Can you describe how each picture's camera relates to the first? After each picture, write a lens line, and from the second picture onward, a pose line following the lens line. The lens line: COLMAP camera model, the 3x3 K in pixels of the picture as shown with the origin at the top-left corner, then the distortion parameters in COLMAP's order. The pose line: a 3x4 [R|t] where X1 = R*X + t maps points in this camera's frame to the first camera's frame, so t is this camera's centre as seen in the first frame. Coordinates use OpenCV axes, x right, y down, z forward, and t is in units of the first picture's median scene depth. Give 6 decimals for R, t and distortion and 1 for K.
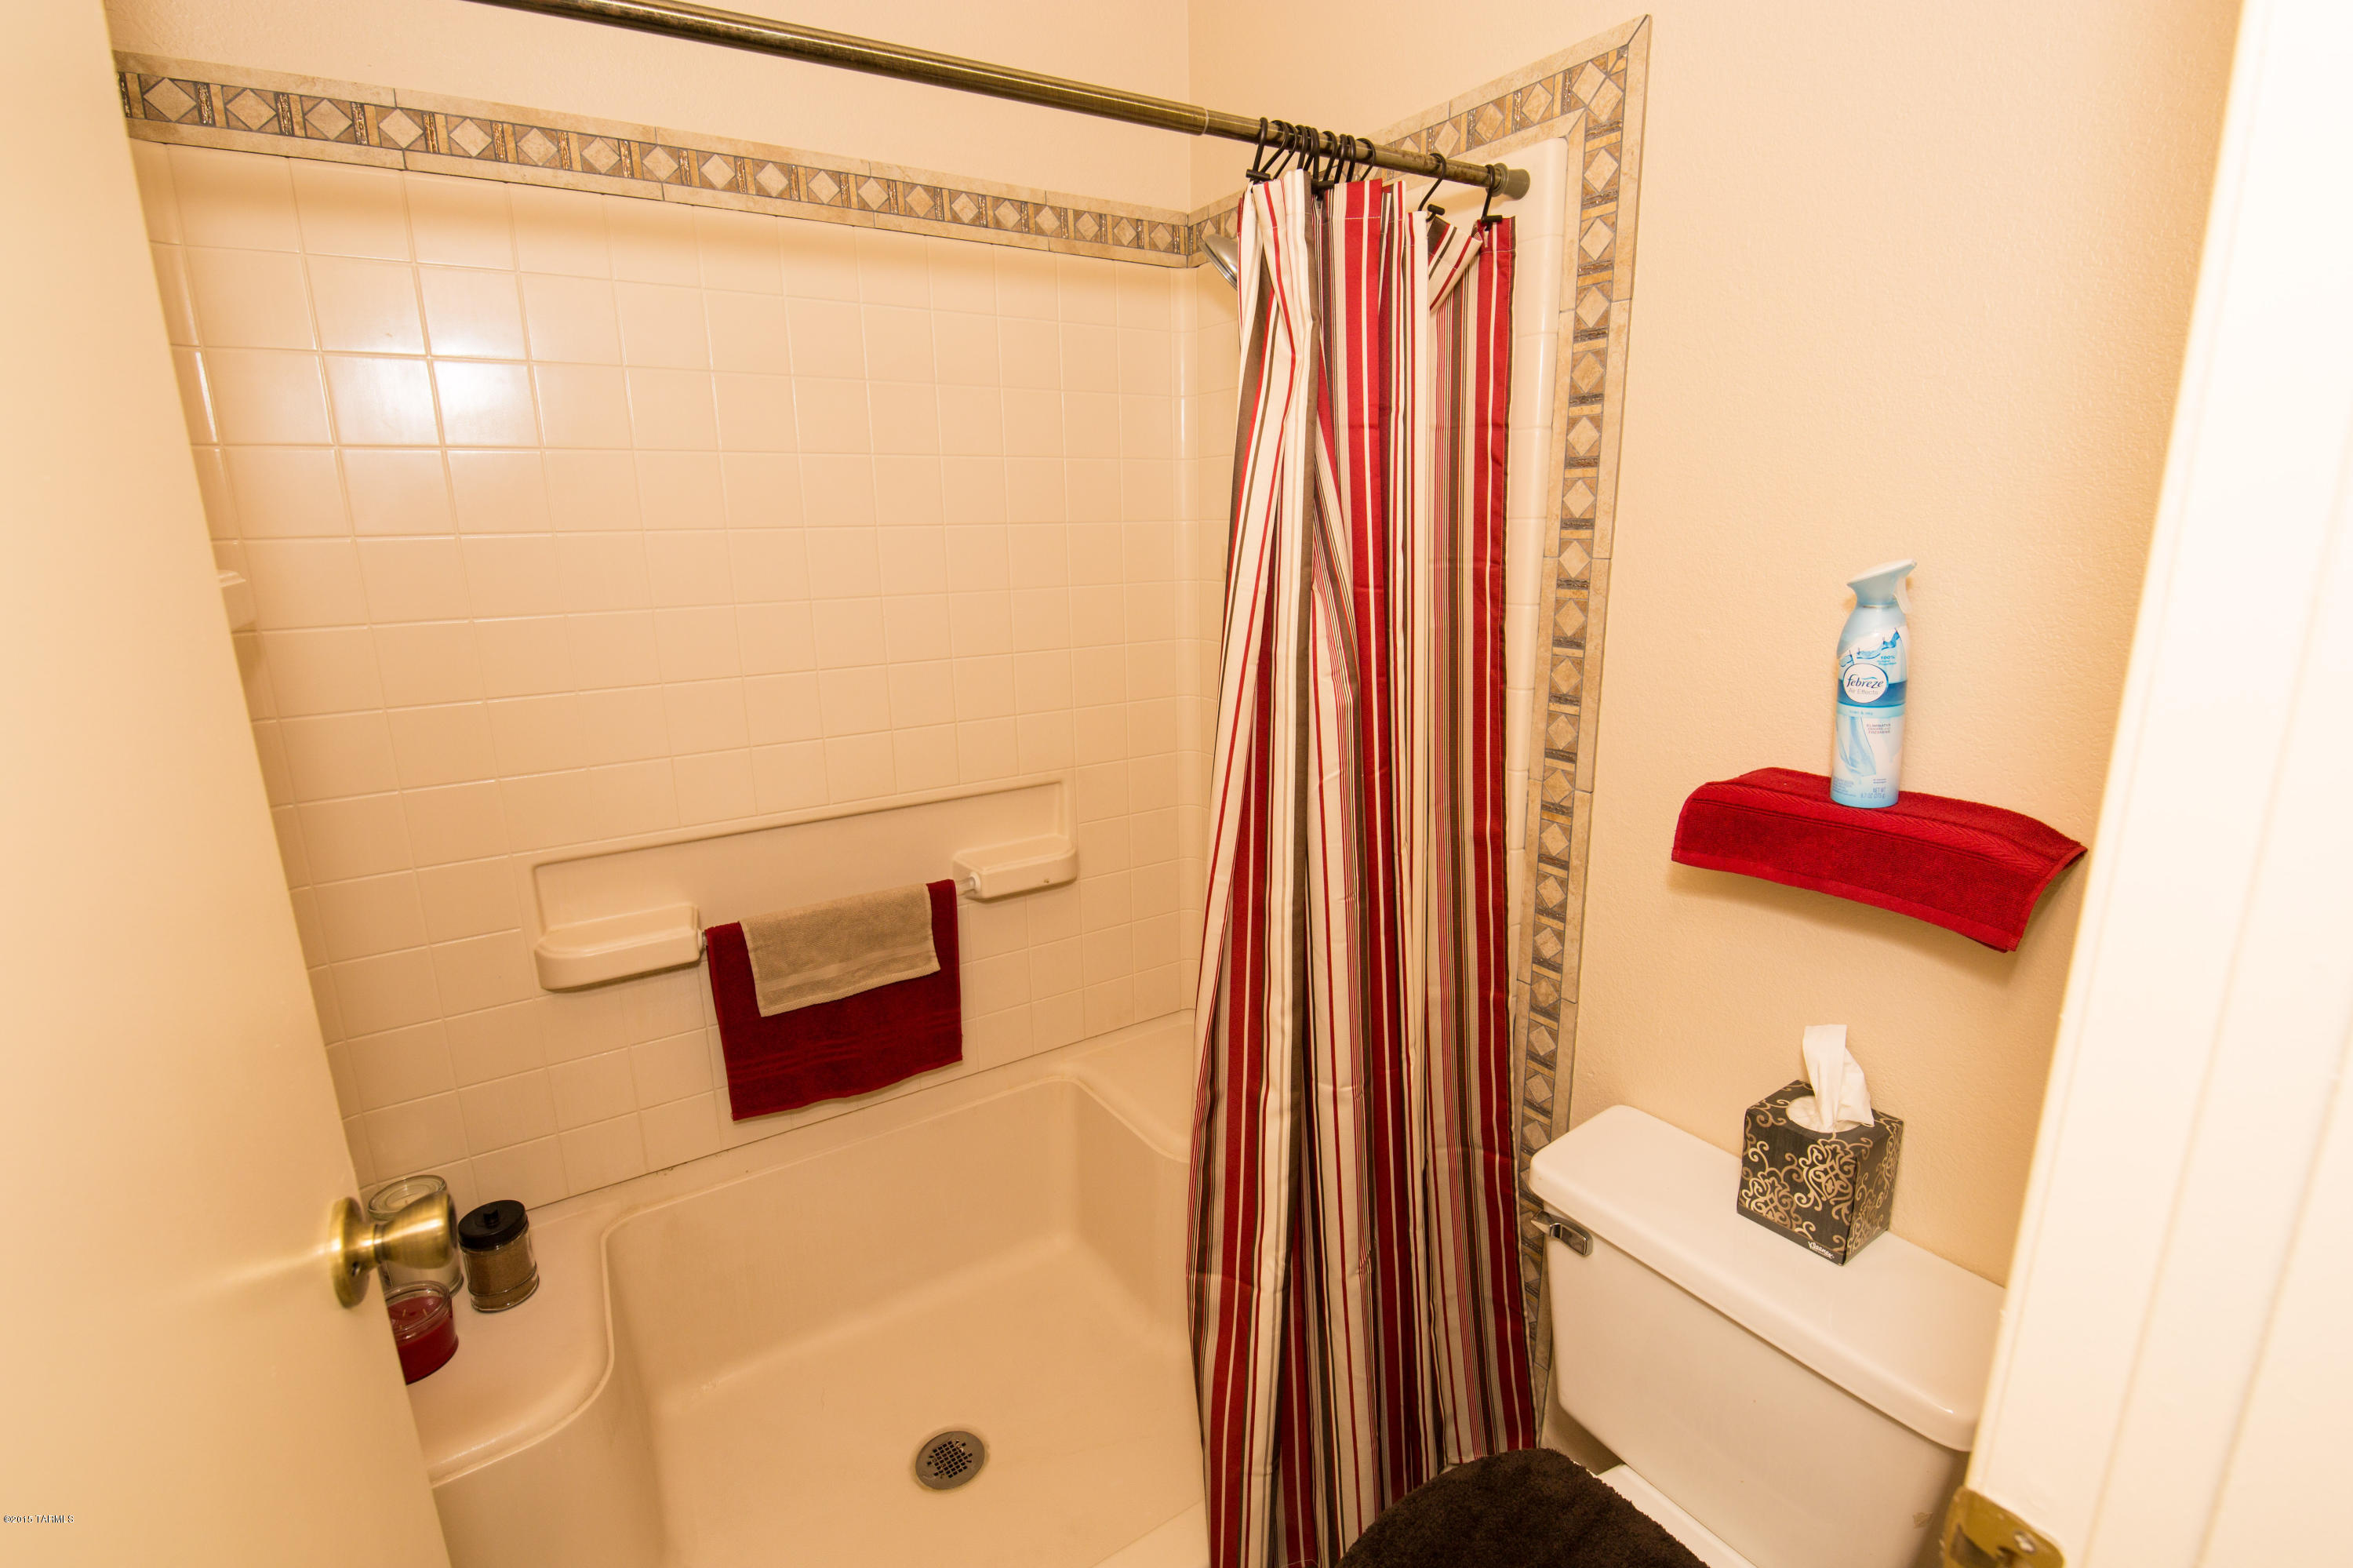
lens RADIAL K [[1084.8, 0, 1187.0], [0, 1084.8, 782.3], [0, 0, 1]] dist [-0.000024, 0.000019]
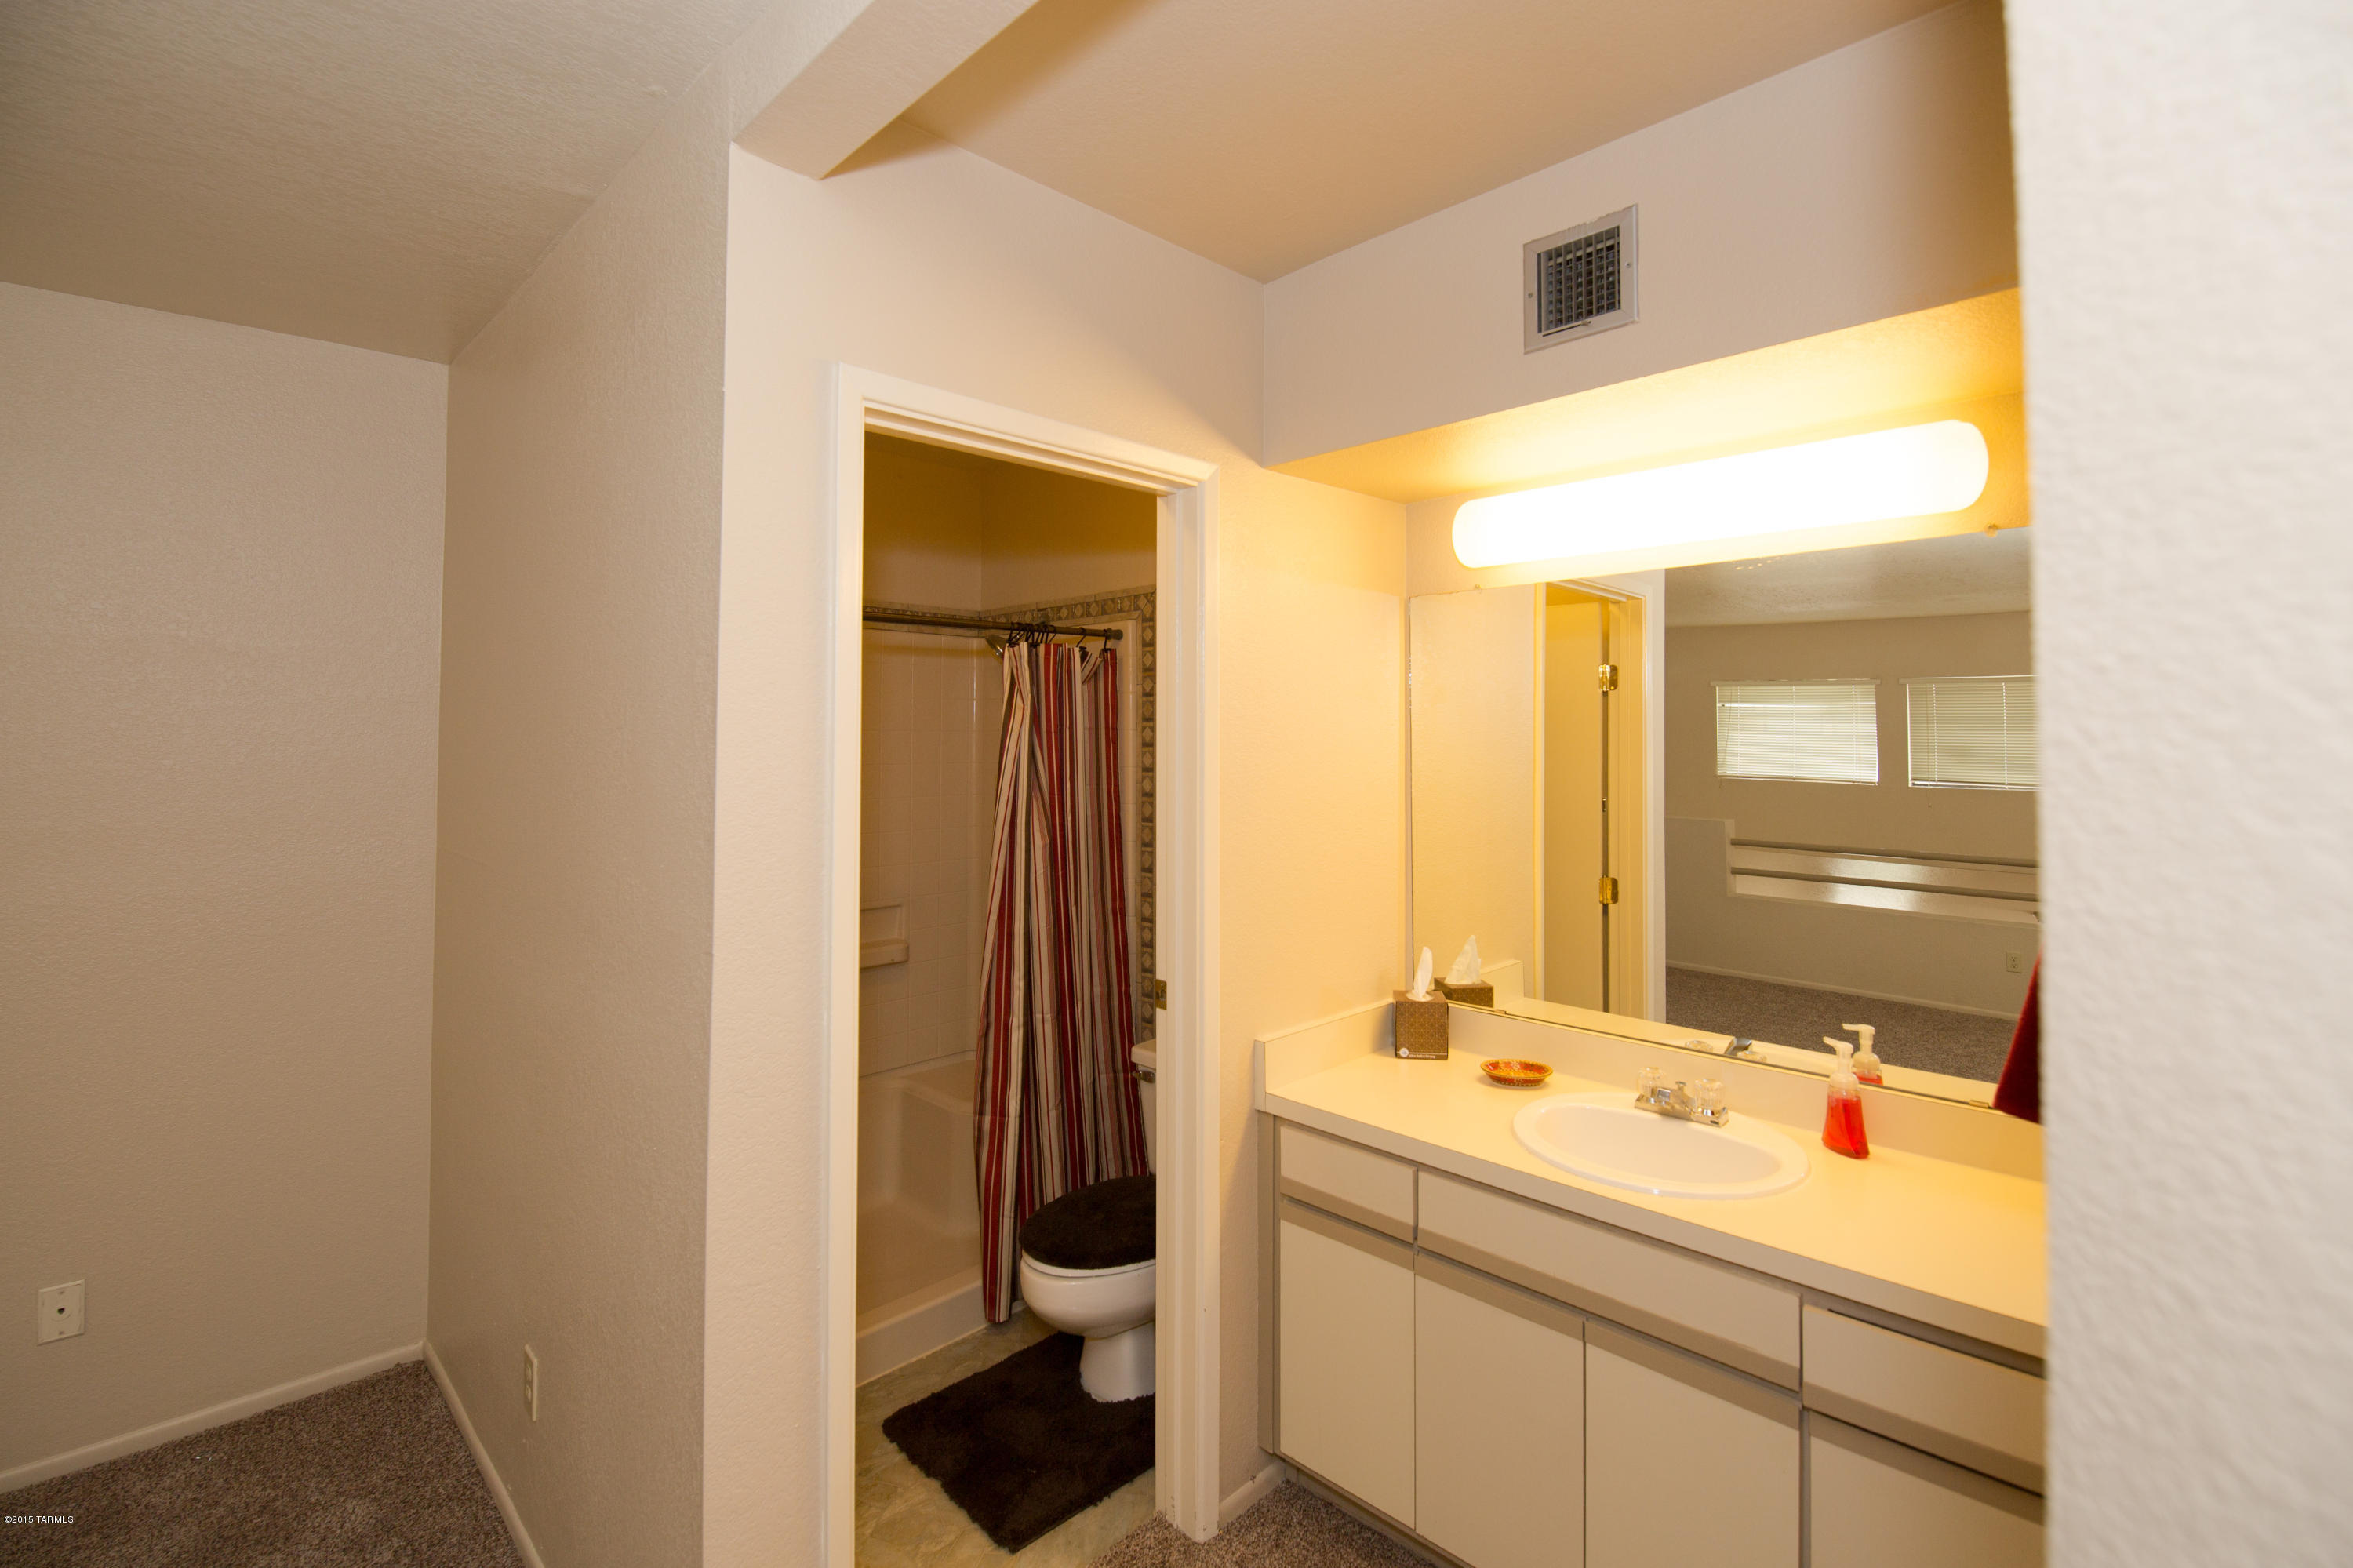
lens RADIAL K [[1022.4, 0, 1181.5], [0, 1022.4, 733.1], [0, 0, 1]] dist [-0.001558, -0.000548]
pose [[0.977375, 0.019798, 0.210583, -0.040158], [0.032476, 0.969758, -0.241899, 0.235244], [-0.209004, 0.243265, 0.947174, -1.197078]]
